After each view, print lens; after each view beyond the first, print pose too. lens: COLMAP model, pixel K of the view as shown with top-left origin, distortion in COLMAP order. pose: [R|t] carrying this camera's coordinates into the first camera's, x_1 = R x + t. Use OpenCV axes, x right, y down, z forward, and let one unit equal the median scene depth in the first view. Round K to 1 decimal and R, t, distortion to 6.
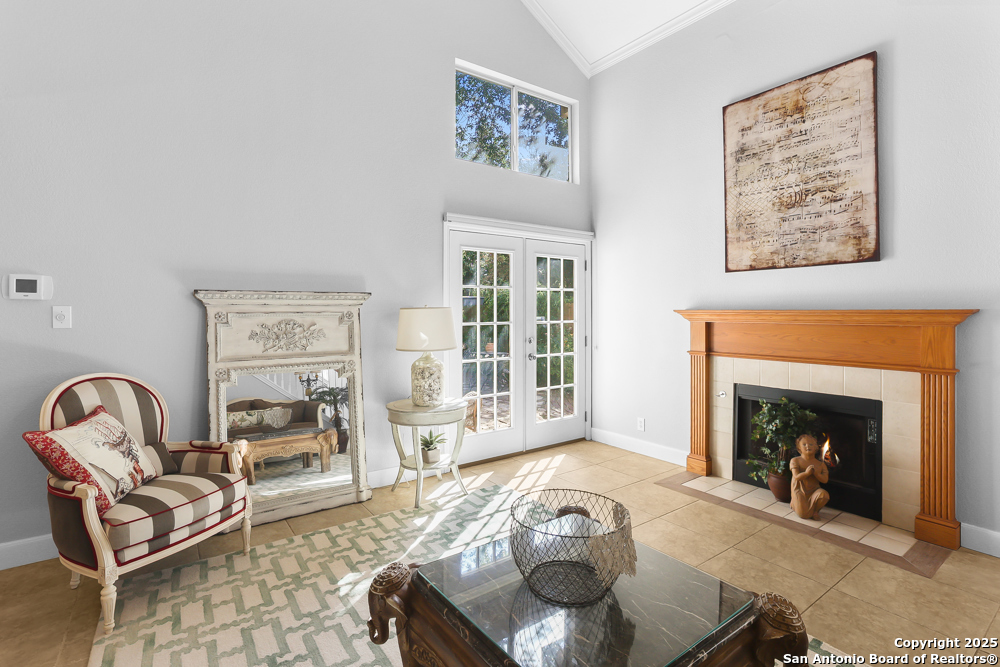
lens RADIAL K [[490.7, 0, 496.6], [0, 490.7, 303.4], [0, 0, 1]] dist [-0.022263, 0.006777]
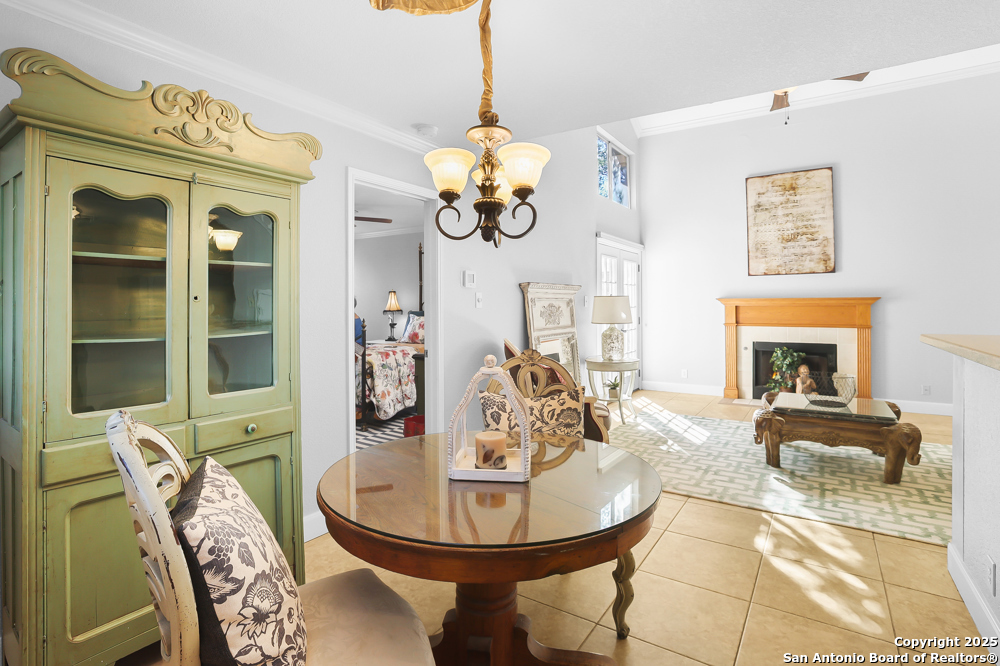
lens RADIAL K [[490.7, 0, 517.3], [0, 490.7, 287.9], [0, 0, 1]] dist [-0.022263, 0.006777]
pose [[0.928448, 0.010729, 0.371307, -1.070102], [-0.005064, 0.999855, -0.016229, 0.010952], [-0.371427, 0.013188, 0.928368, -0.328747]]
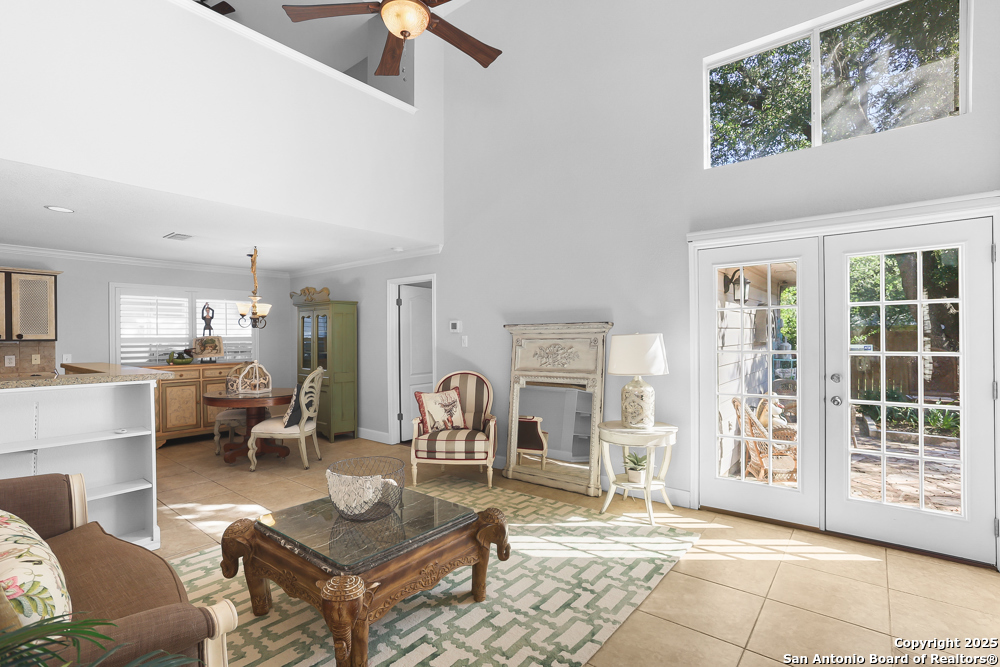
lens RADIAL K [[485.9, 0, 502.6], [0, 485.9, 331.2], [0, 0, 1]] dist [-0.021053, 0.006151]
pose [[0.266228, -0.013636, -0.963814, 0.851195], [0.020726, 0.999750, -0.008420, 0.005550], [0.963687, -0.017734, 0.266444, 0.495959]]
